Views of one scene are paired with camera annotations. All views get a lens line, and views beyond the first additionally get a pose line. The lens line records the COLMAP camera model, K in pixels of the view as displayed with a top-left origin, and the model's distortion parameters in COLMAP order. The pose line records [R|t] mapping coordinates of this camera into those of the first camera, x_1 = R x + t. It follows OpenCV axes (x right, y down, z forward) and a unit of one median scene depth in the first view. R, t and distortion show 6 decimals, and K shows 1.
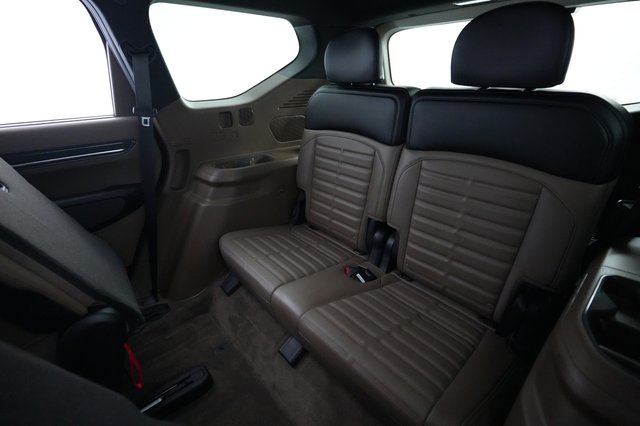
lens RADIAL K [[304.1, 0, 320.0], [0, 304.1, 213.0], [0, 0, 1]] dist [-0.000421, -0.000121]
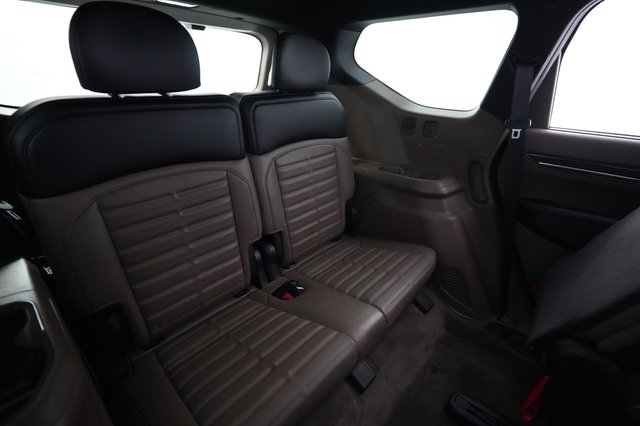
lens RADIAL K [[304.0, 0, 320.0], [0, 304.0, 213.0], [0, 0, 1]] dist [0.085960, -0.000004]
pose [[-0.123183, -0.384074, 0.915048, -0.671349], [0.425457, 0.812593, 0.398345, -0.340253], [-0.896556, 0.438383, 0.063309, 0.767912]]
